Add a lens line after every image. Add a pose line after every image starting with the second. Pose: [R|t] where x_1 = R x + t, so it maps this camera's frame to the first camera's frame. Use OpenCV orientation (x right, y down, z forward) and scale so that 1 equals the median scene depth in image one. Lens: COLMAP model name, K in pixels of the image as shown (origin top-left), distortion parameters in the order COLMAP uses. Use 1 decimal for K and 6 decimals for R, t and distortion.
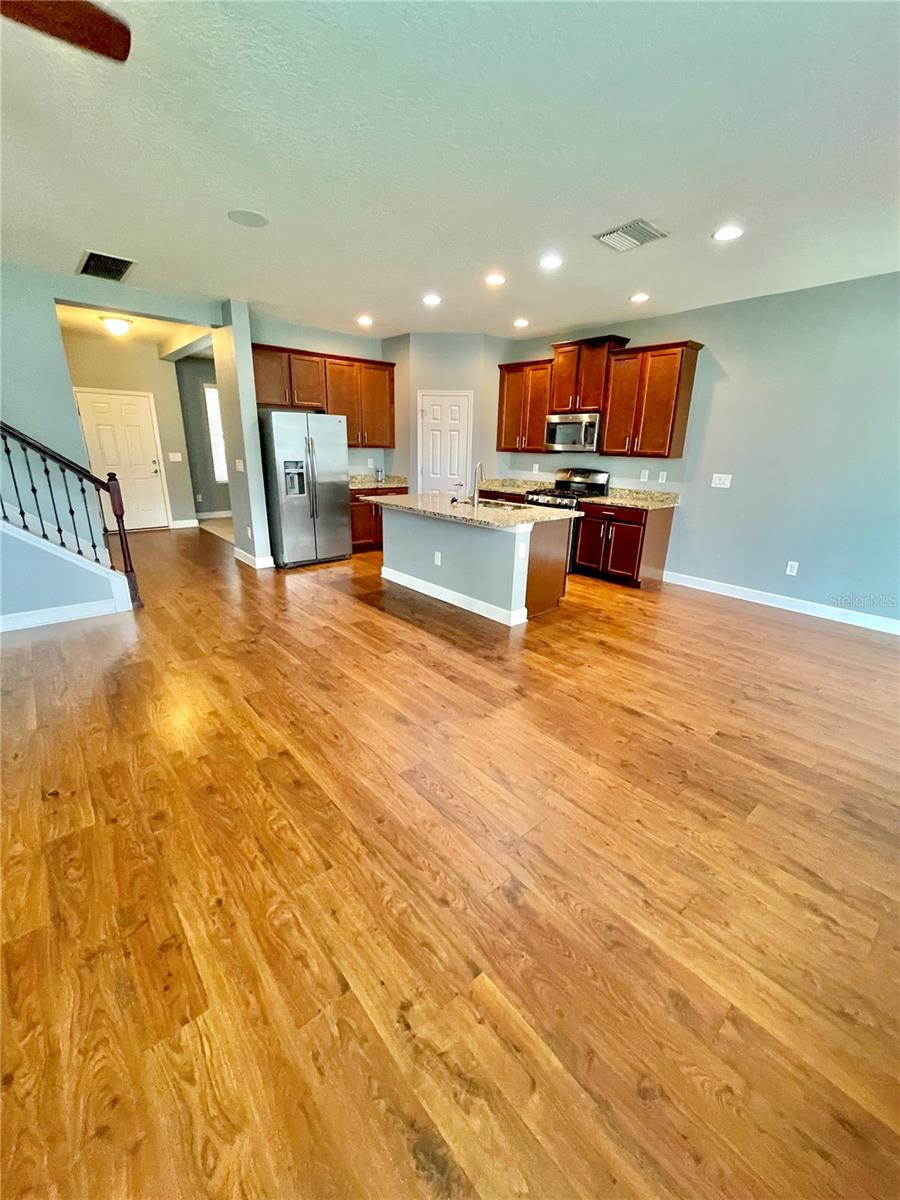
lens RADIAL K [[482.7, 0, 453.5], [0, 482.7, 597.7], [0, 0, 1]] dist [-0.003895, 0.000851]
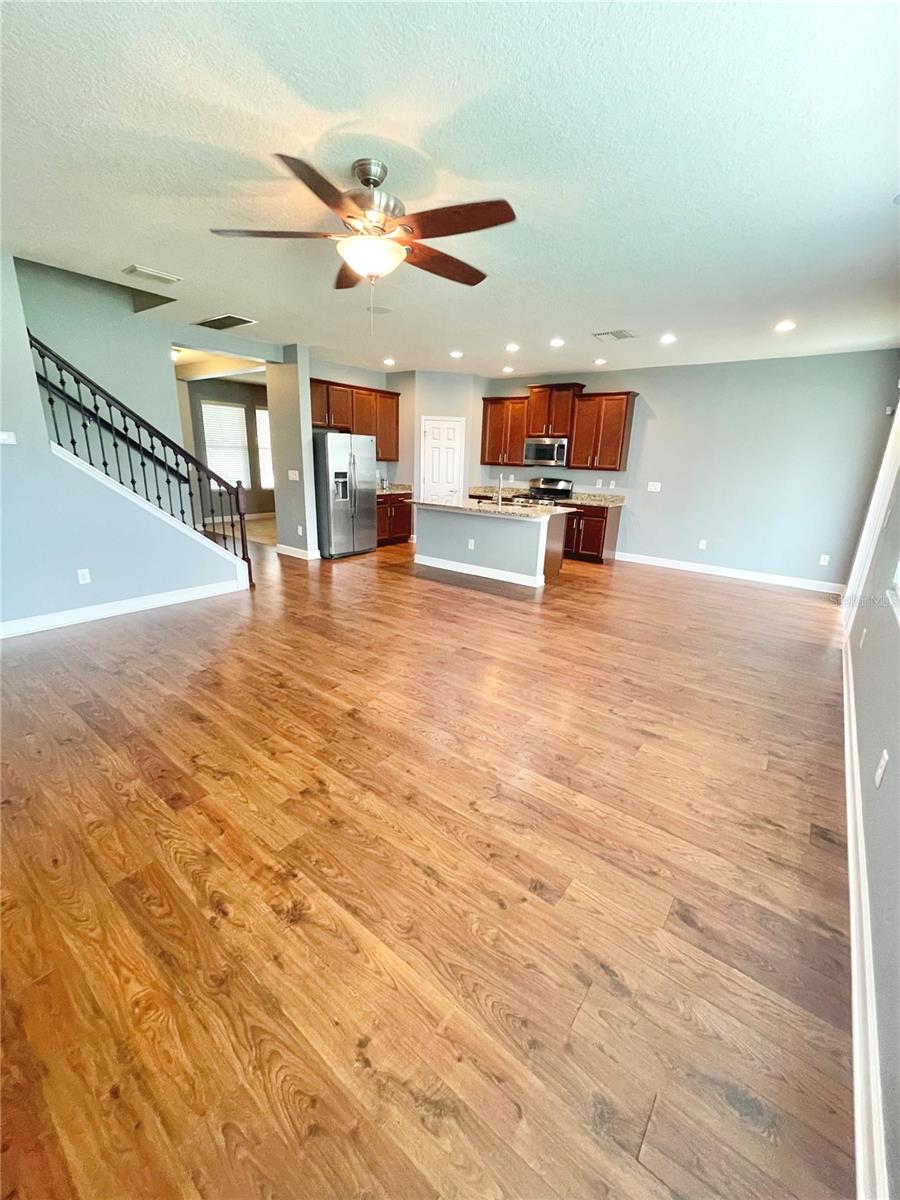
lens RADIAL K [[482.7, 0, 452.9], [0, 482.7, 598.9], [0, 0, 1]] dist [-0.003895, 0.000851]
pose [[0.980089, -0.046519, 0.193034, -0.309434], [0.049446, 0.998723, -0.010368, 0.073549], [-0.192305, 0.019706, 0.981137, -0.279823]]
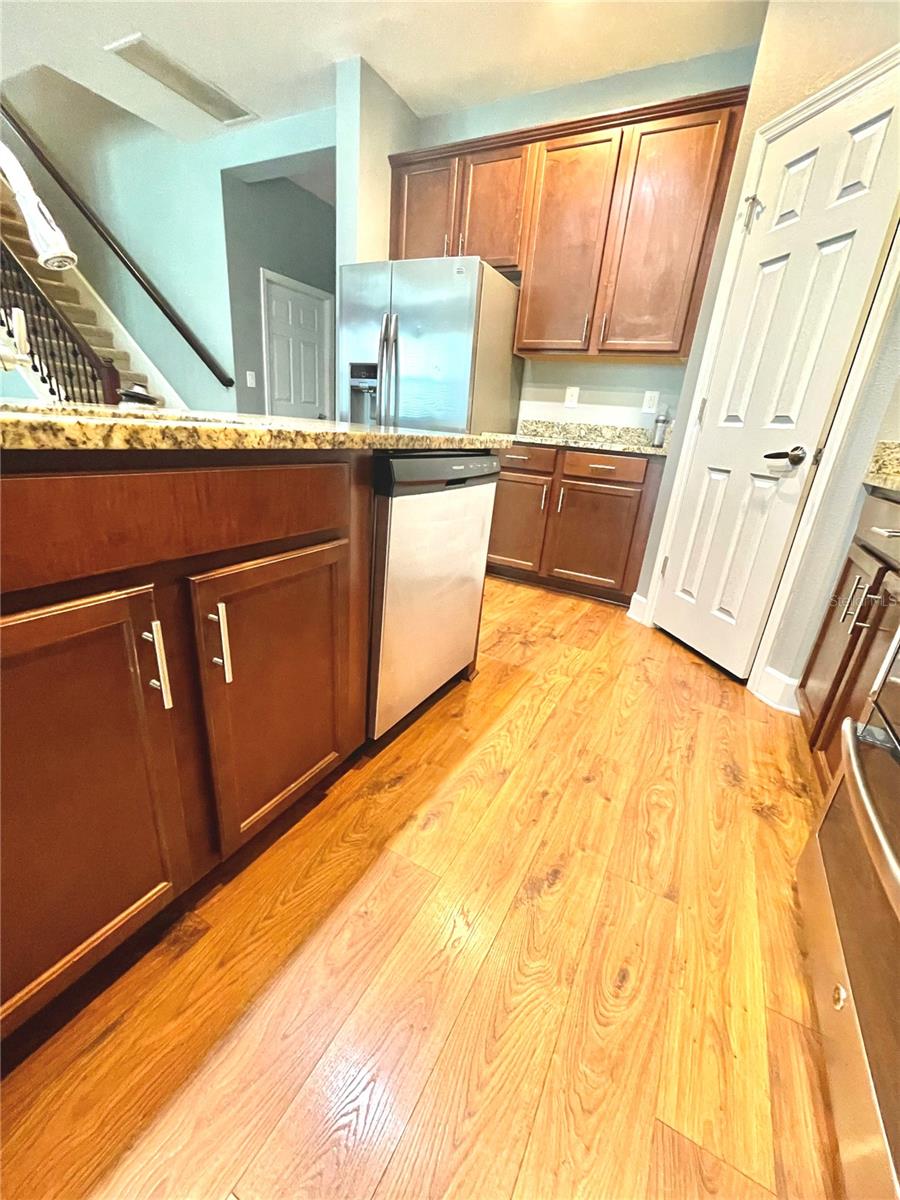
lens RADIAL K [[482.7, 0, 453.7], [0, 482.7, 599.0], [0, 0, 1]] dist [-0.003895, 0.000851]
pose [[0.355500, 0.324838, -0.876413, 0.257234], [-0.353540, 0.914733, 0.195635, -0.188234], [0.865234, 0.240299, 0.440031, 0.932641]]
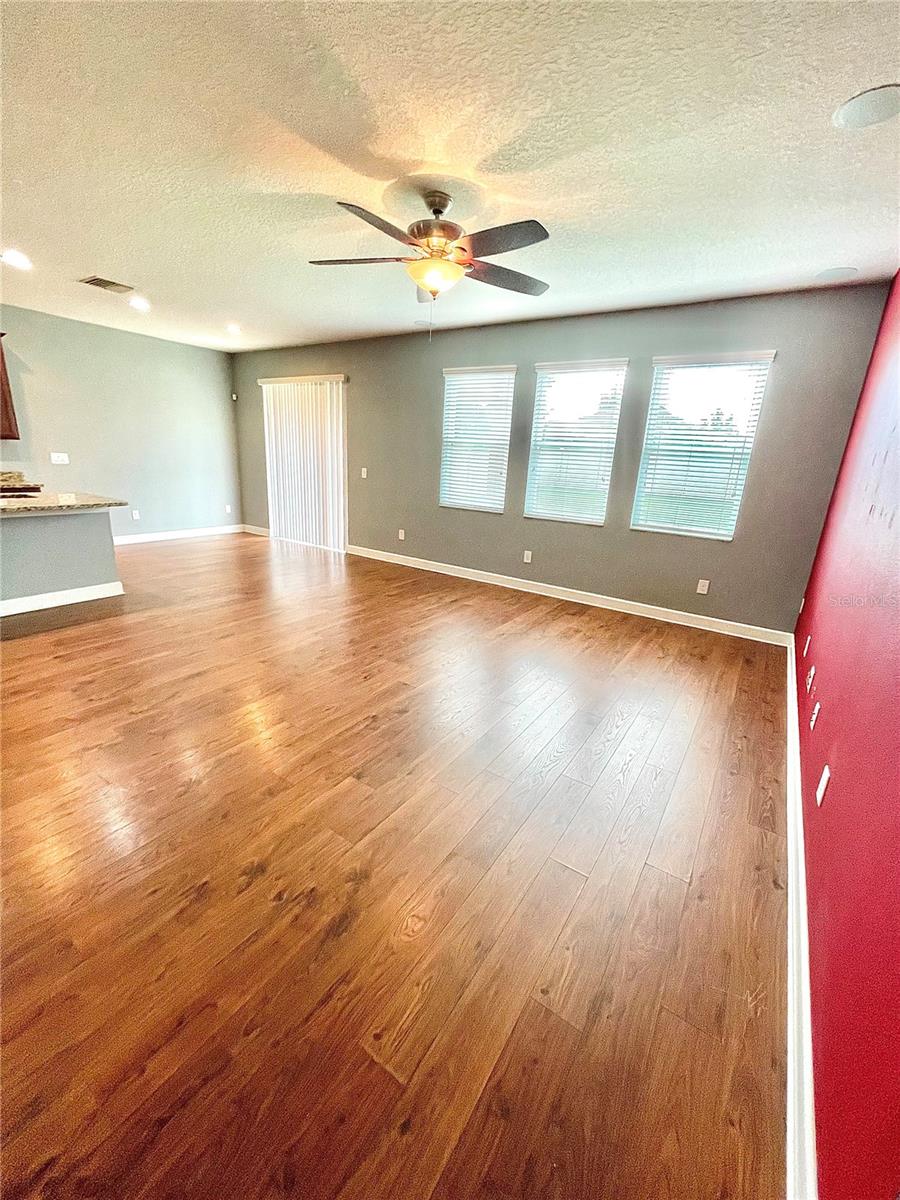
lens RADIAL K [[482.7, 0, 453.0], [0, 482.7, 600.1], [0, 0, 1]] dist [-0.003895, 0.000851]
pose [[-0.261009, -0.312275, 0.913433, -0.868783], [0.236602, 0.896676, 0.374154, -0.130772], [-0.935892, 0.313777, -0.160155, 0.346478]]
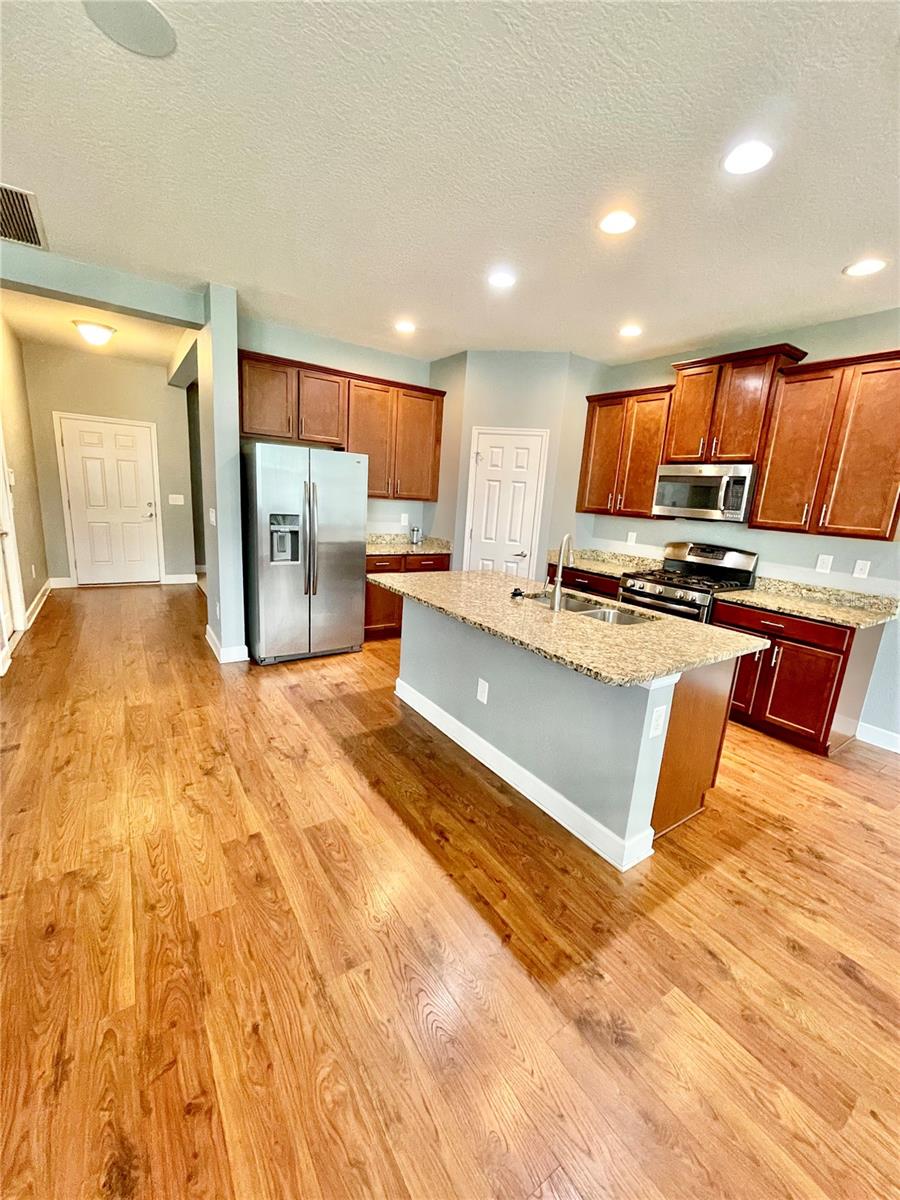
lens RADIAL K [[482.7, 0, 452.9], [0, 482.7, 598.6], [0, 0, 1]] dist [-0.003895, 0.000851]
pose [[0.992627, 0.065409, -0.102045, -0.014708], [-0.075279, 0.992523, -0.096075, -0.117545], [0.094998, 0.103048, 0.990130, 0.359499]]
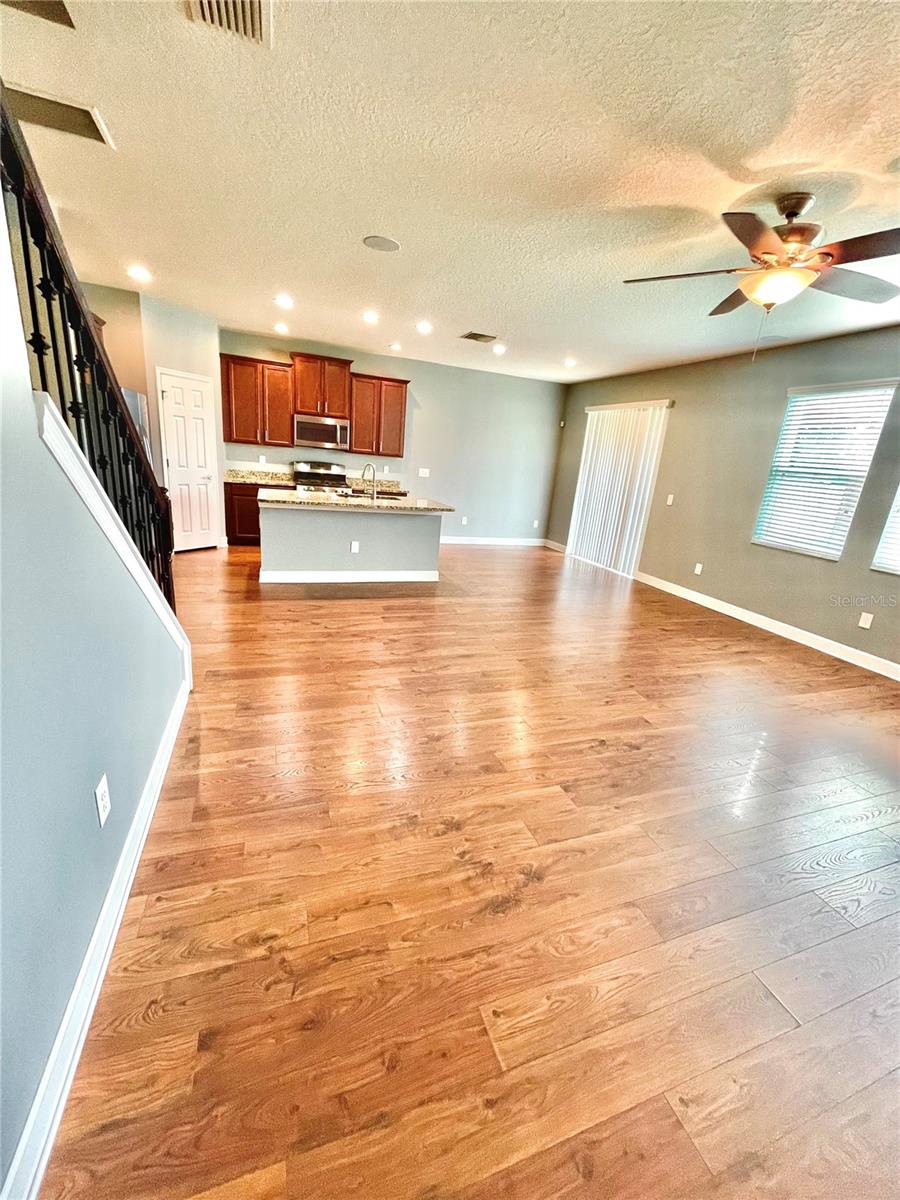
lens RADIAL K [[482.7, 0, 452.5], [0, 482.7, 600.0], [0, 0, 1]] dist [-0.003895, 0.000851]
pose [[0.355944, -0.258967, 0.897909, -0.887035], [0.207450, 0.958759, 0.194280, -0.118917], [-0.911191, 0.117118, 0.394987, 0.307522]]
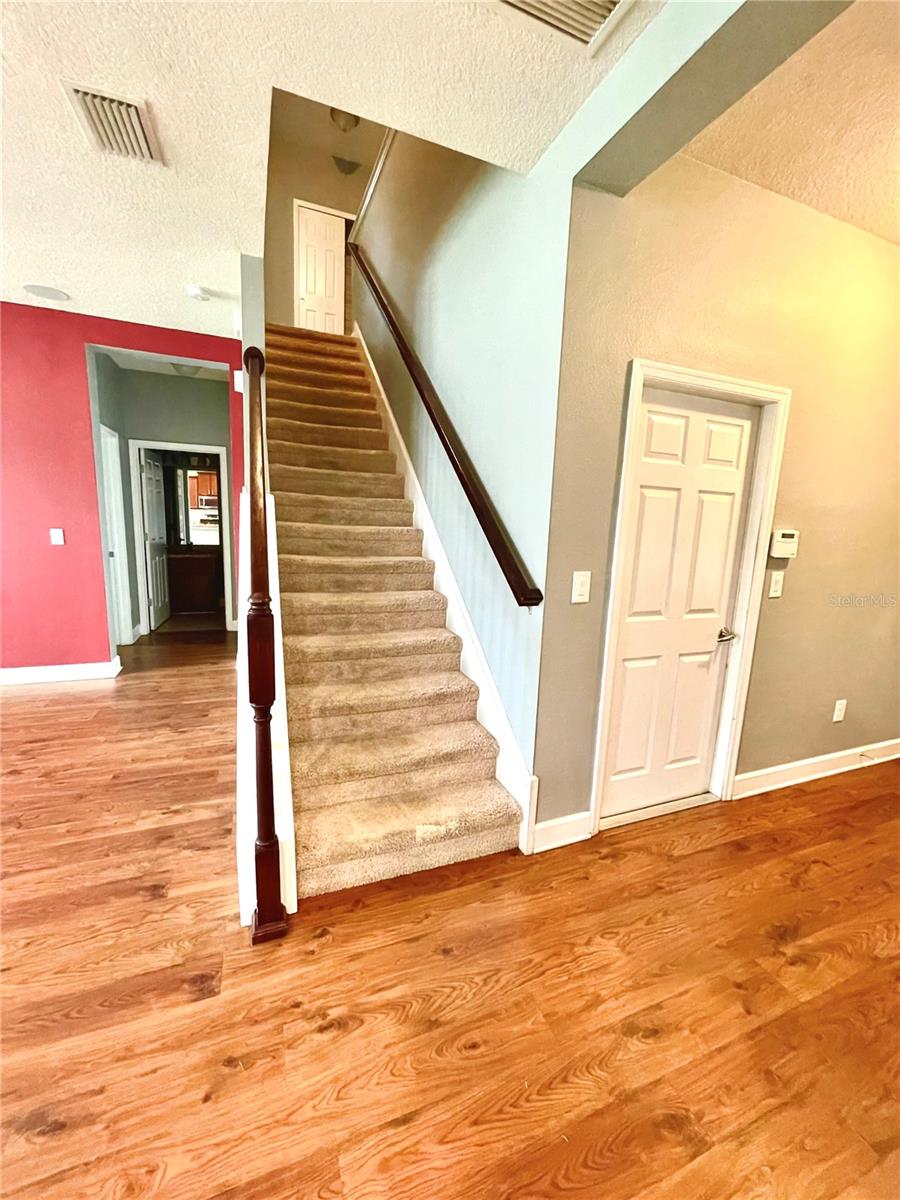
lens RADIAL K [[482.7, 0, 452.5], [0, 482.7, 599.7], [0, 0, 1]] dist [-0.003895, 0.000851]
pose [[-0.322503, 0.119878, -0.938947, -0.307844], [-0.331911, 0.914646, 0.230778, -0.291433], [0.886469, 0.386073, -0.255187, 0.916968]]
